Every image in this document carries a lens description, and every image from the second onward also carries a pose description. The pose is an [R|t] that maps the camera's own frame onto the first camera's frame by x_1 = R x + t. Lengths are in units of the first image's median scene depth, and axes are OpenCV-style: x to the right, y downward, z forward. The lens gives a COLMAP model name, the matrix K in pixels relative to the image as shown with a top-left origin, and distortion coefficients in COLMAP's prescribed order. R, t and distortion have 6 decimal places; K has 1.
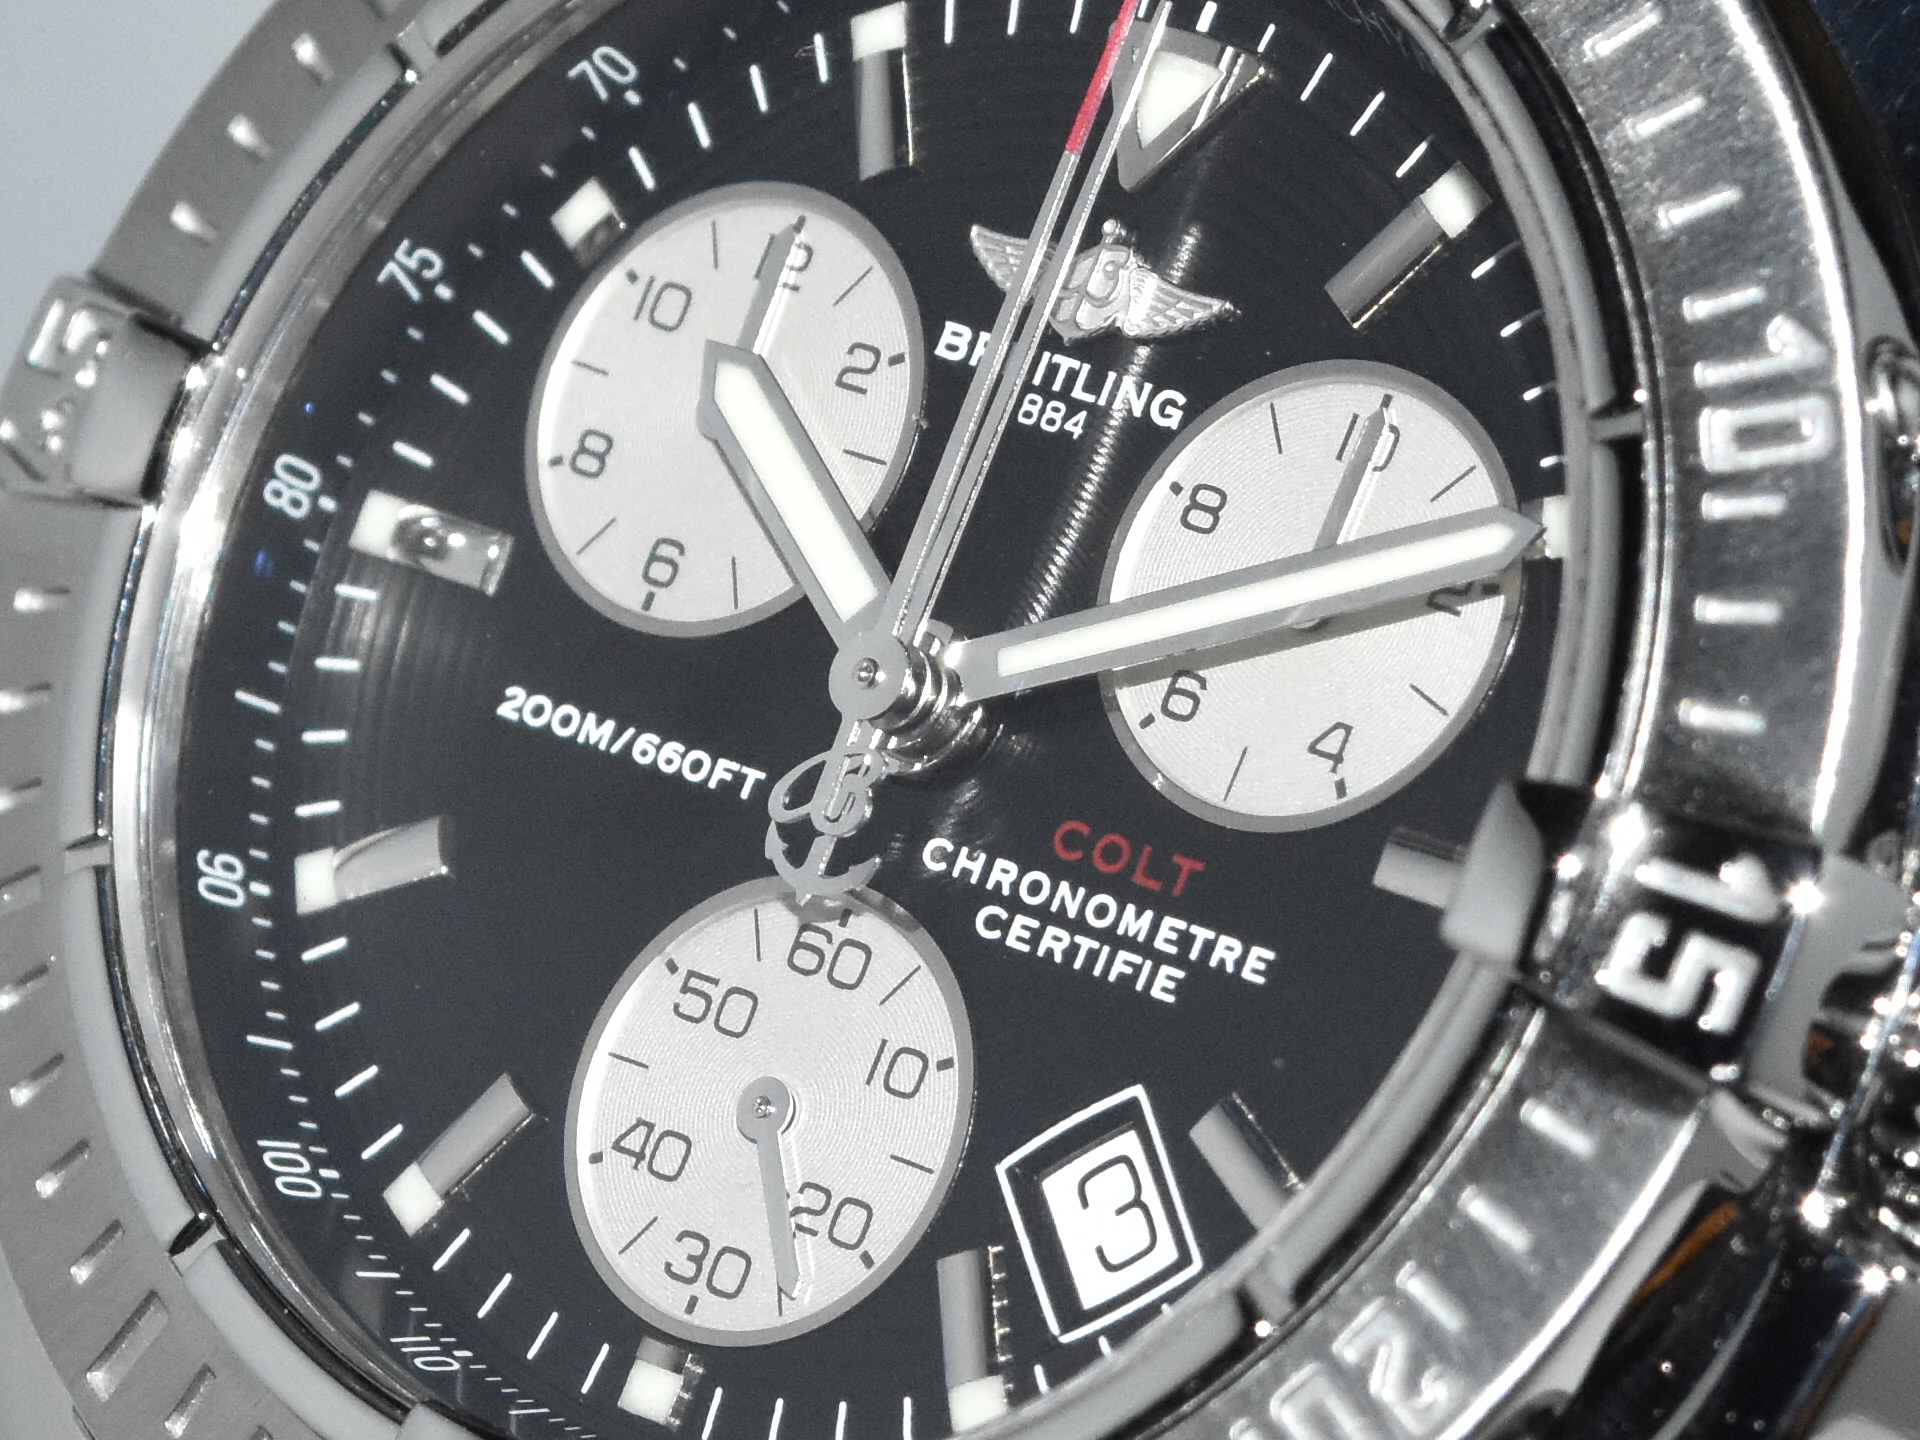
lens RADIAL K [[10885.4, 0, 960.0], [0, 10885.4, 720.0], [0, 0, 1]] dist [0.143083, -2.615591]
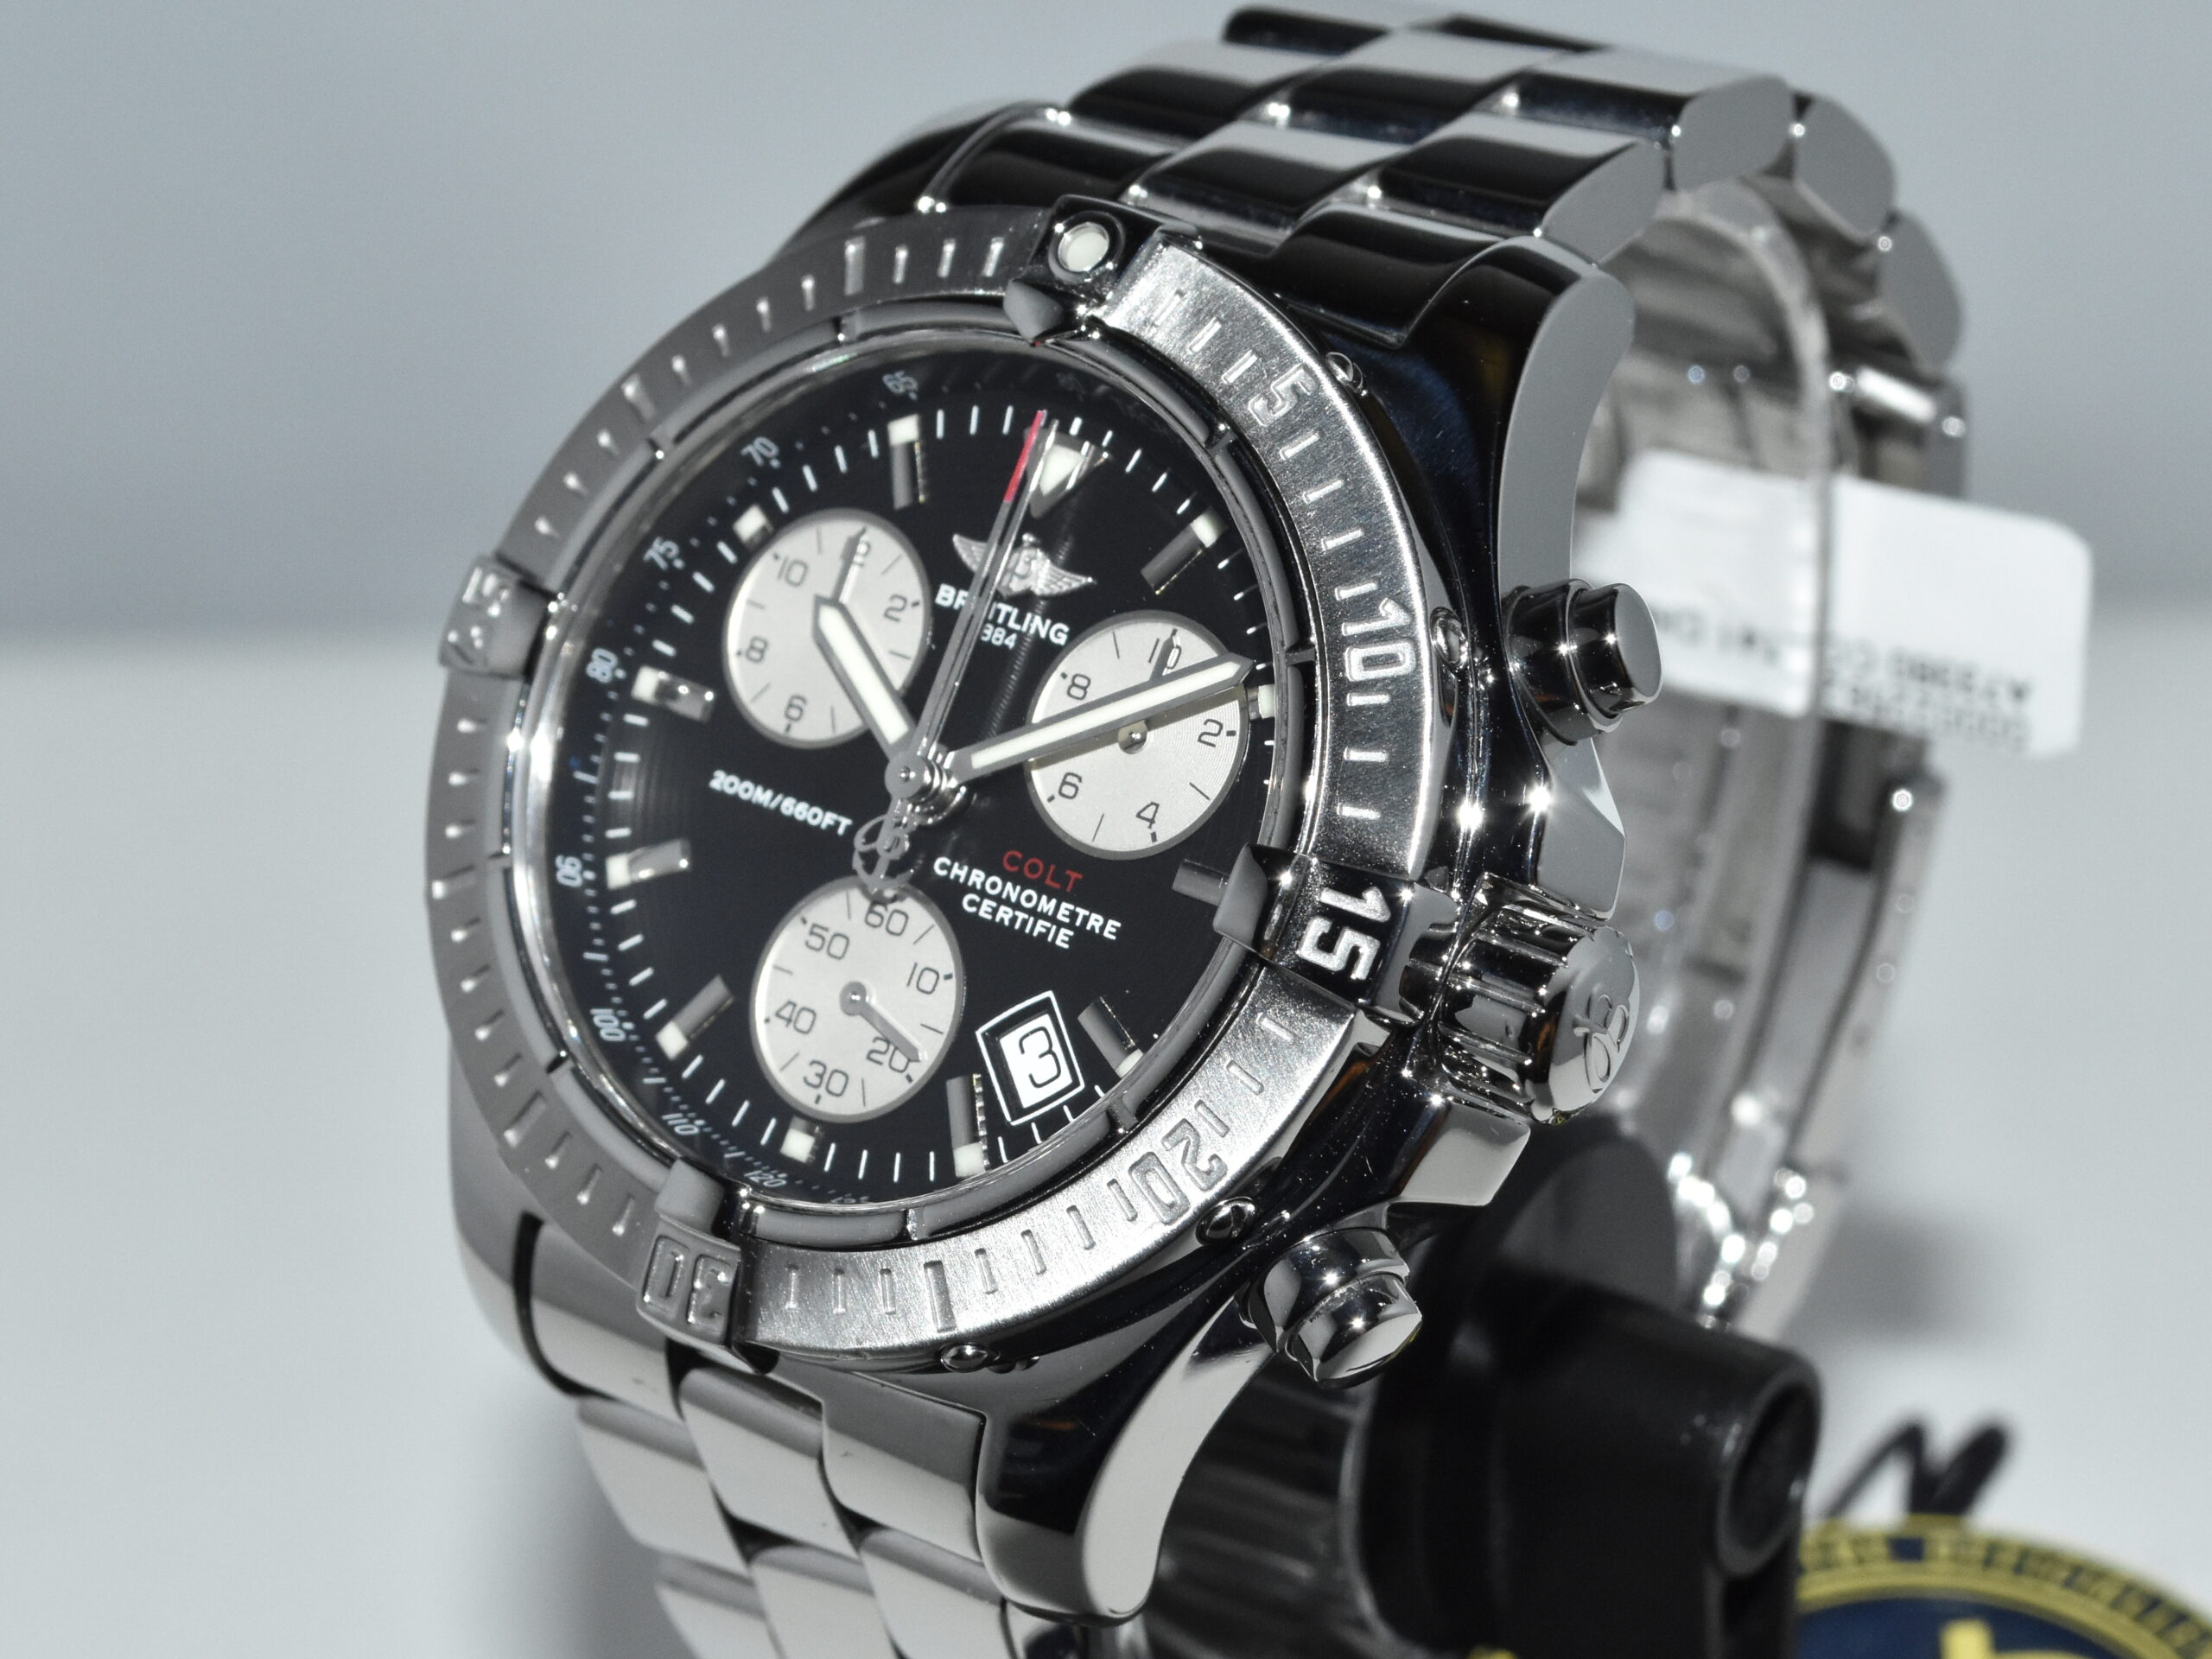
lens RADIAL K [[4633.3, 0, 1049.9], [0, 4633.3, 831.7], [0, 0, 1]] dist [0.032828, -0.001734]
pose [[0.999042, -0.013657, 0.041570, -0.017040], [0.010607, 0.997295, 0.072728, -0.053245], [-0.042451, -0.072218, 0.996485, 0.180486]]
